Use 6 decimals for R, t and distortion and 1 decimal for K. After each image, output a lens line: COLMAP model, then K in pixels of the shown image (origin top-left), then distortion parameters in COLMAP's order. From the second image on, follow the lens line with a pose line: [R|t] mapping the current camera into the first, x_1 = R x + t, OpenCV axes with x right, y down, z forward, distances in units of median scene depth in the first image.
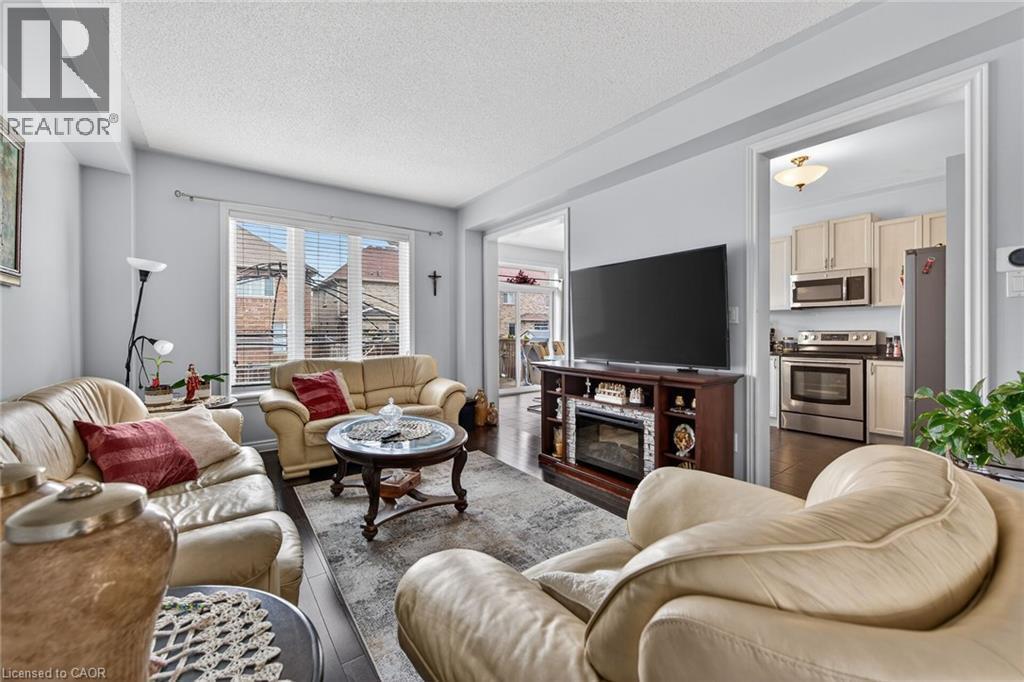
lens RADIAL K [[406.6, 0, 516.7], [0, 406.6, 334.2], [0, 0, 1]] dist [0.000591, 0.000077]
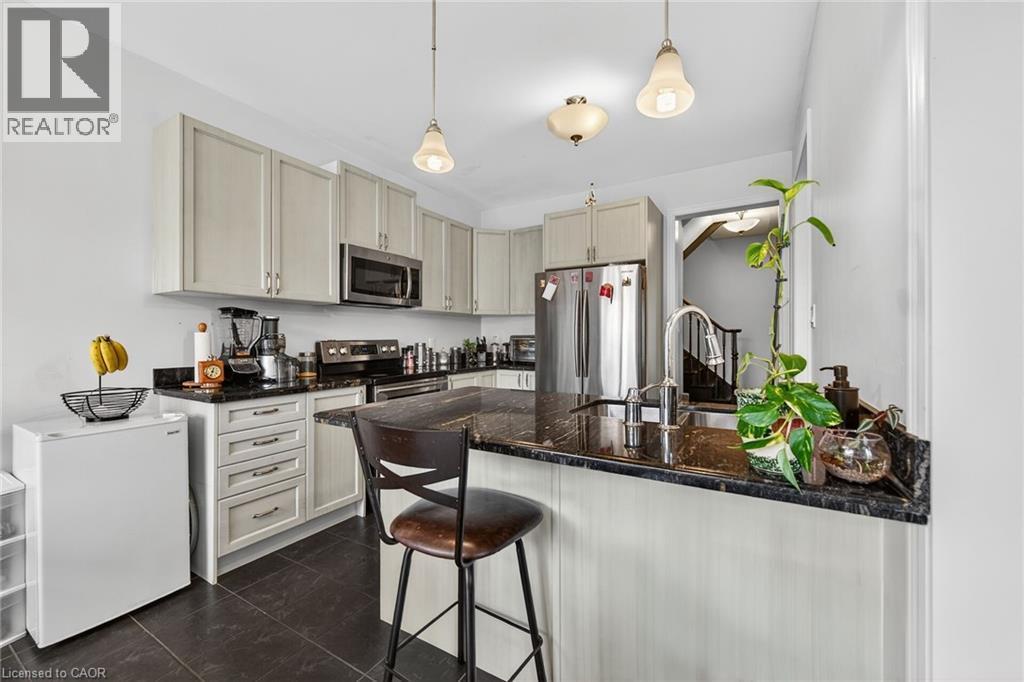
lens RADIAL K [[399.8, 0, 516.6], [0, 399.8, 339.1], [0, 0, 1]] dist [0.000006, -0.000092]
pose [[-0.394609, 0.003247, 0.918843, 0.068400], [0.010903, 0.999940, 0.001148, -0.008864], [-0.918784, 0.010471, -0.394621, 1.145286]]
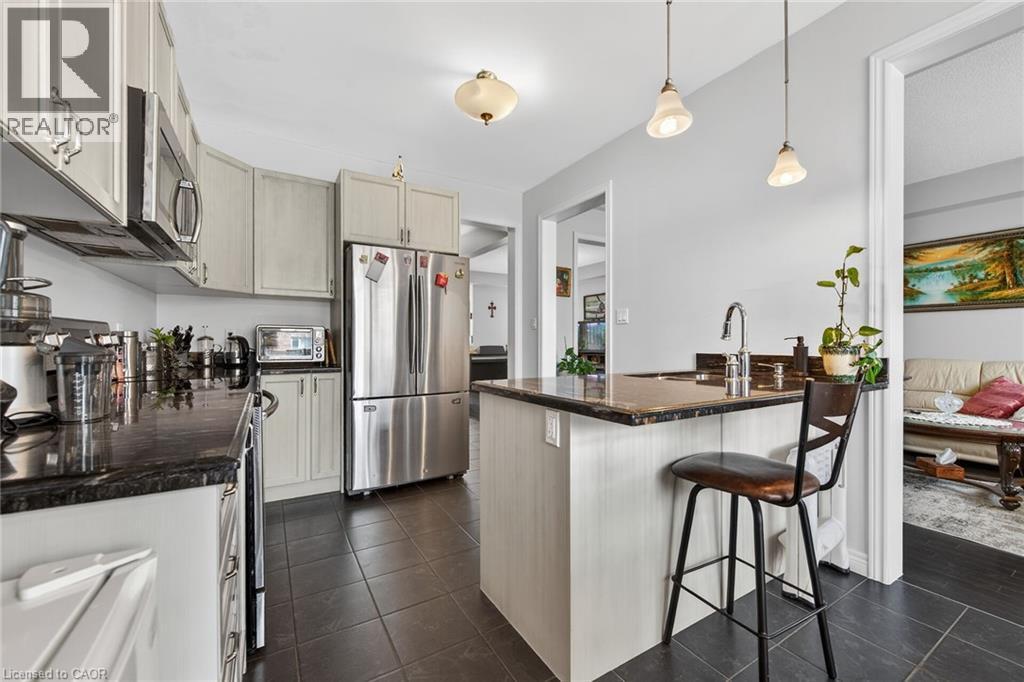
lens RADIAL K [[408.3, 0, 512.0], [0, 408.3, 341.0], [0, 0, 1]] dist [-0.001567, -0.000754]
pose [[-0.995588, 0.005502, 0.093675, 0.493810], [0.005960, 0.999972, 0.004606, 0.009305], [-0.093647, 0.005144, -0.995592, 1.402159]]
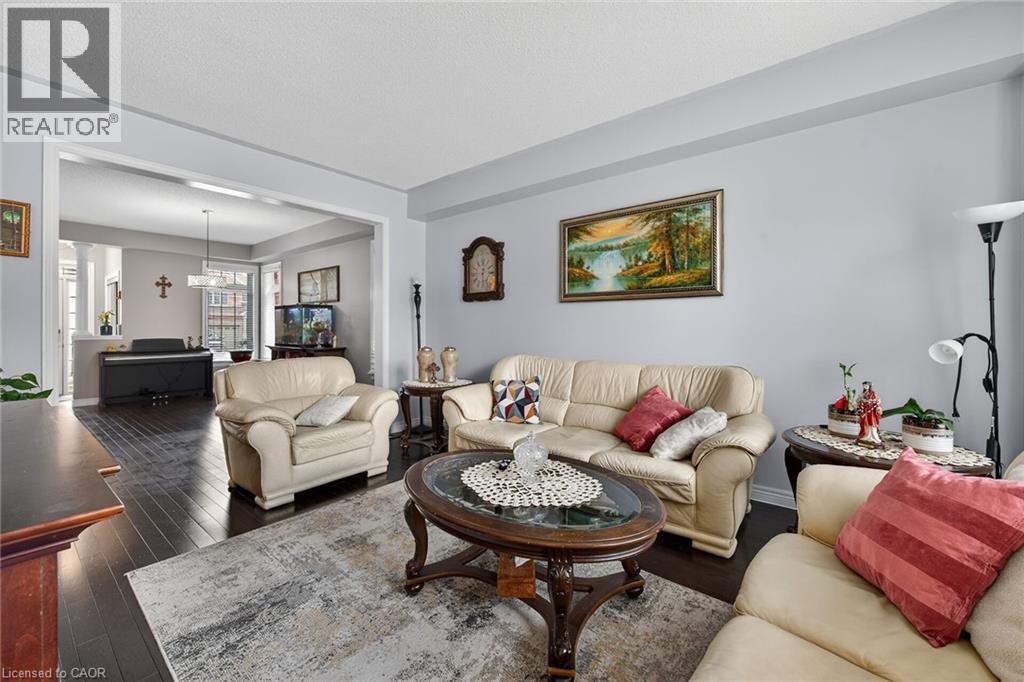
lens RADIAL K [[406.0, 0, 512.7], [0, 406.0, 325.7], [0, 0, 1]] dist [0.002930, 0.000117]
pose [[-0.964946, 0.004147, -0.262417, -0.071161], [0.003013, 0.999984, 0.004723, -0.008673], [0.262432, 0.003766, -0.964943, 1.019211]]
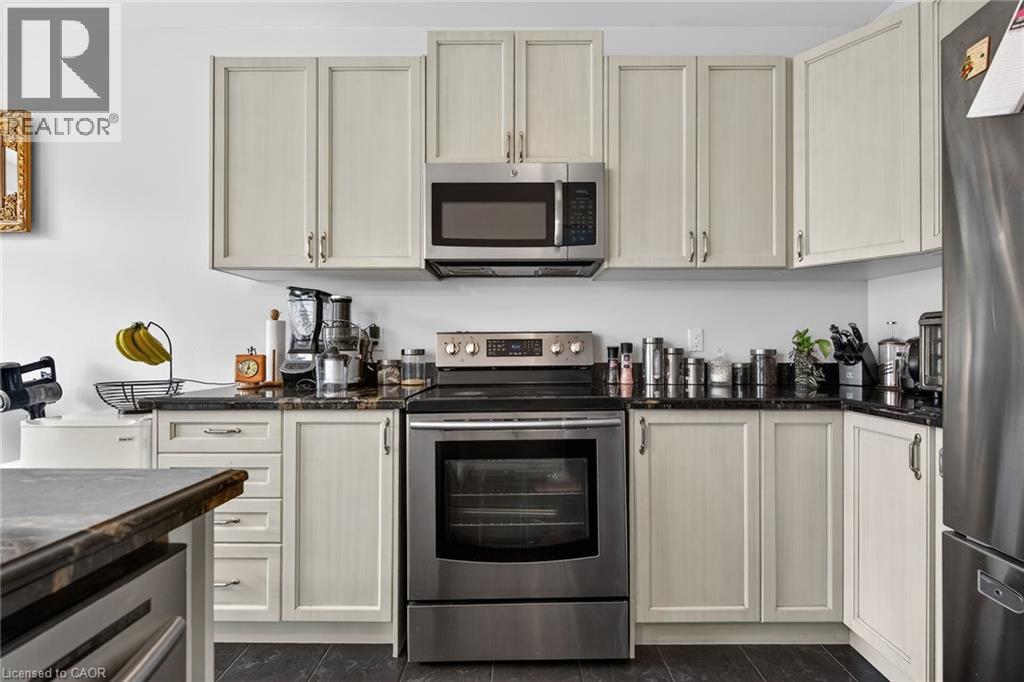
lens RADIAL K [[453.2, 0, 511.3], [0, 453.2, 345.3], [0, 0, 1]] dist [-0.003099, -0.001052]
pose [[0.588423, 0.006828, 0.808525, 0.469790], [0.006004, 0.999900, -0.012814, 0.012055], [-0.808531, 0.012394, 0.588323, 0.824738]]
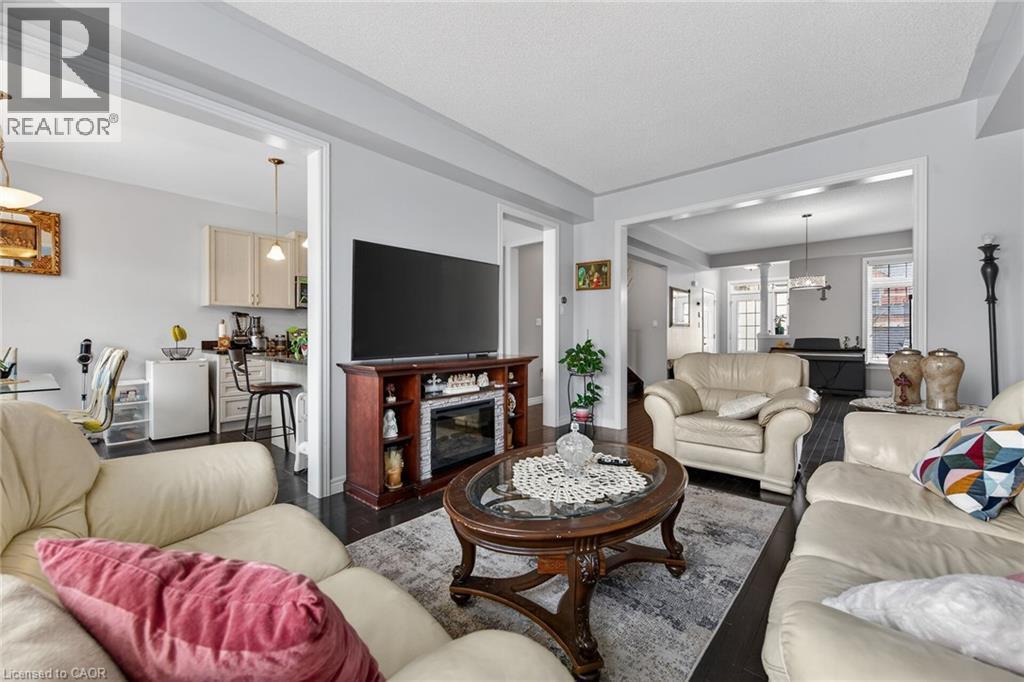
lens RADIAL K [[406.6, 0, 516.7], [0, 406.6, 334.2], [0, 0, 1]] dist [0.000591, 0.000077]
pose [[-0.216314, 0.004551, 0.976313, -0.557984], [0.010402, 0.999943, -0.002356, 0.017593], [-0.976268, 0.009646, -0.216349, 0.766650]]
